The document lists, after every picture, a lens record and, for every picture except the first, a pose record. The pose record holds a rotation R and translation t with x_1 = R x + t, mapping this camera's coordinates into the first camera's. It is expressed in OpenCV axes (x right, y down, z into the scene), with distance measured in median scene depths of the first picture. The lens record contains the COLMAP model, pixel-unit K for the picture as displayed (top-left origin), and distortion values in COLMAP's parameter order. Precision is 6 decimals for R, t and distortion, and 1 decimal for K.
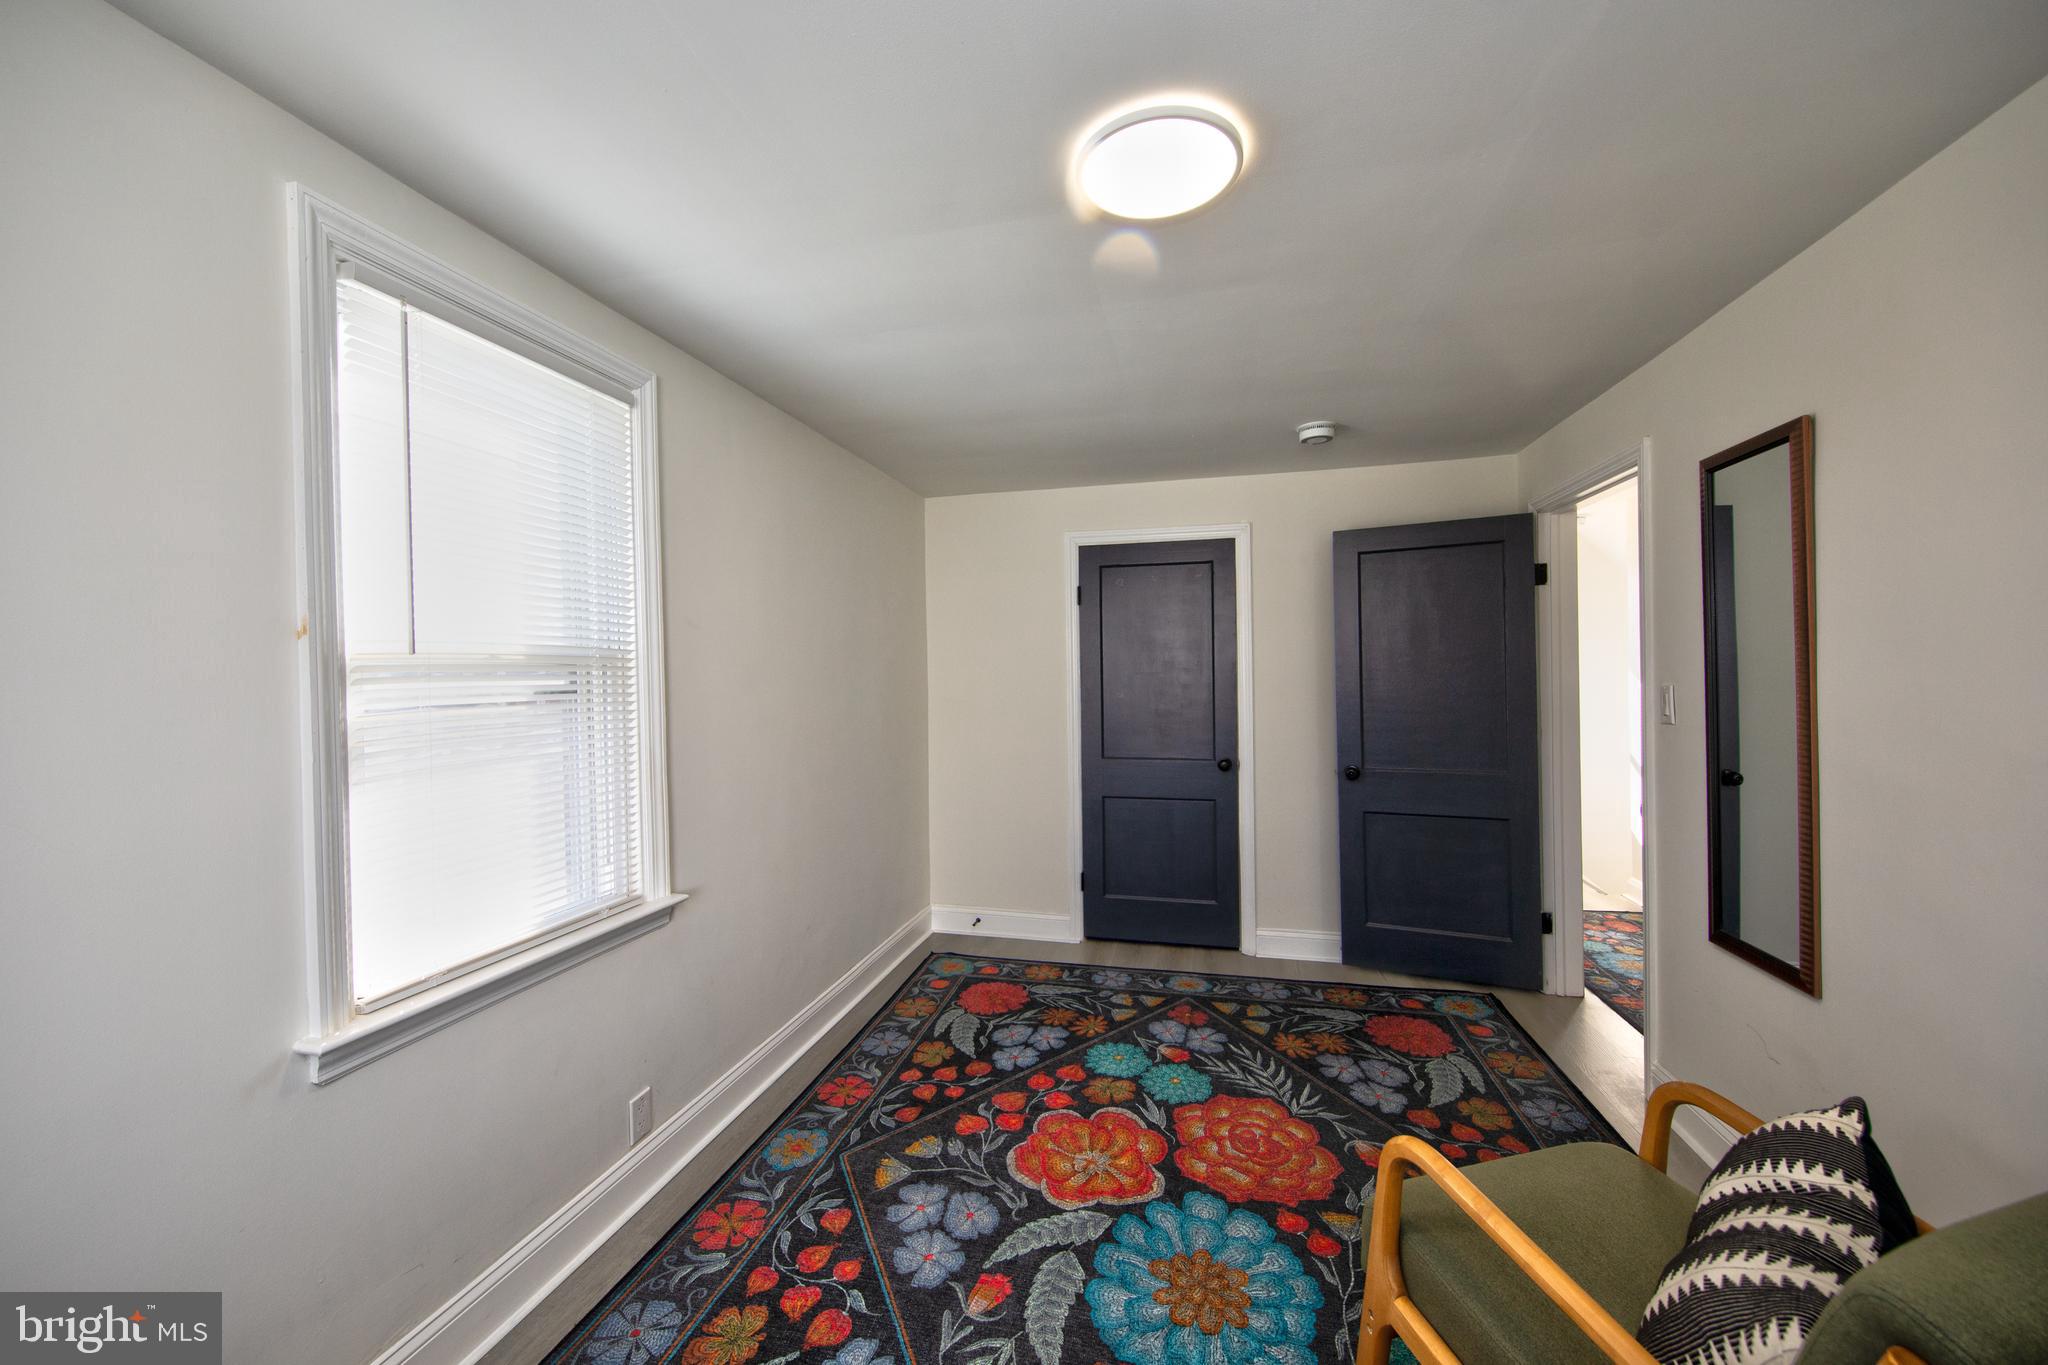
lens RADIAL K [[803.7, 0, 1018.5], [0, 803.7, 679.9], [0, 0, 1]] dist [0.000287, 0.000011]
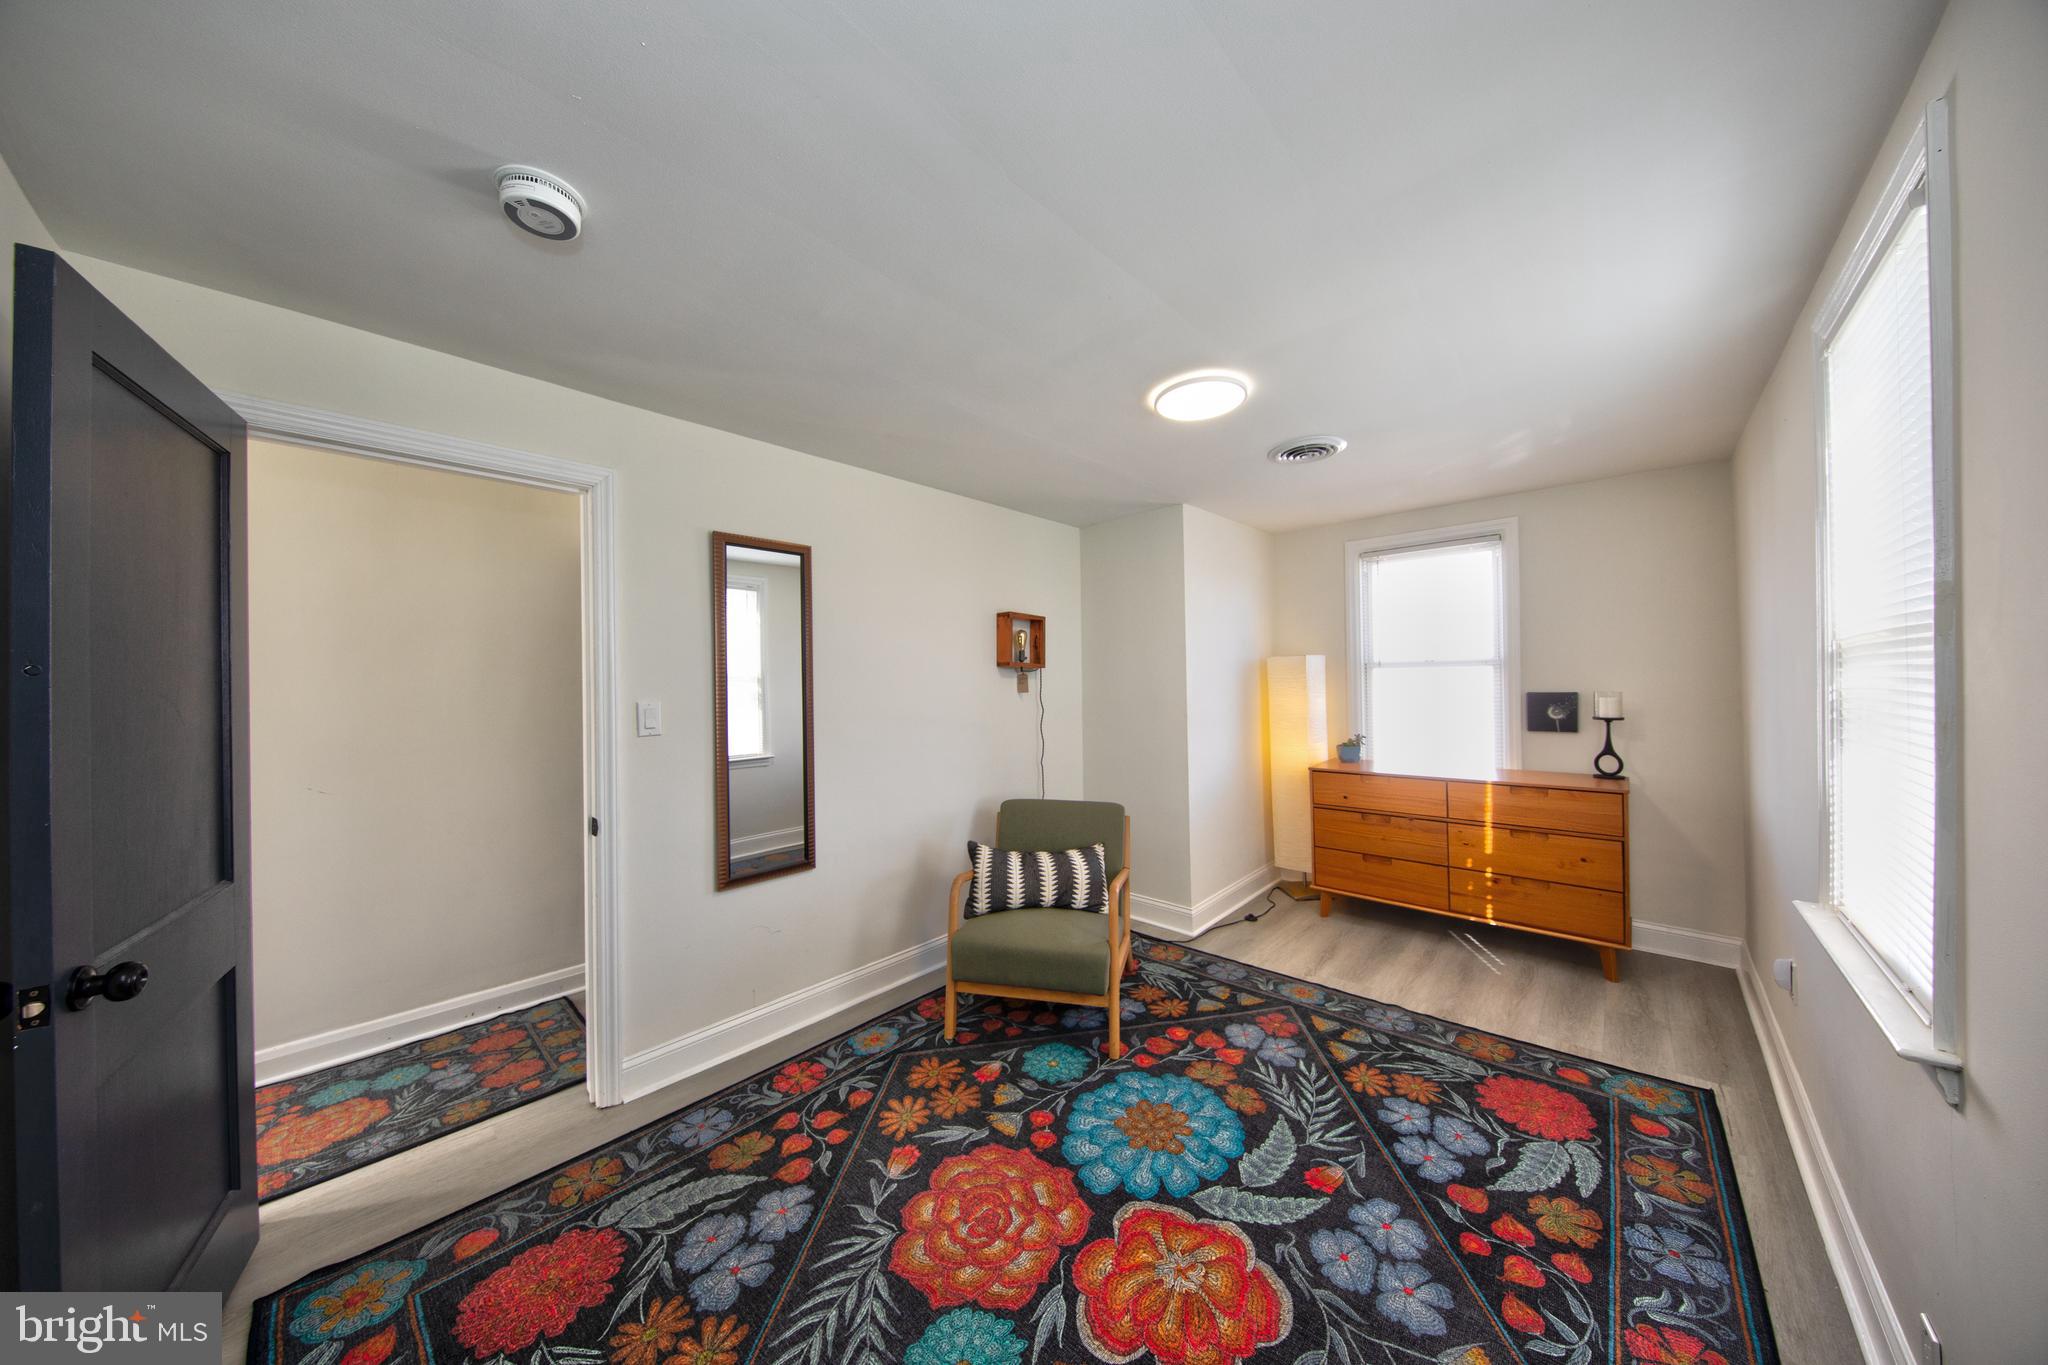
lens RADIAL K [[648.2, 0, 1017.0], [0, 648.2, 680.5], [0, 0, 1]] dist [-0.001452, -0.000244]
pose [[-0.874197, 0.027137, 0.484812, -0.108126], [0.028968, 0.999573, -0.003717, -0.005774], [-0.484706, 0.010795, -0.874611, 1.798347]]
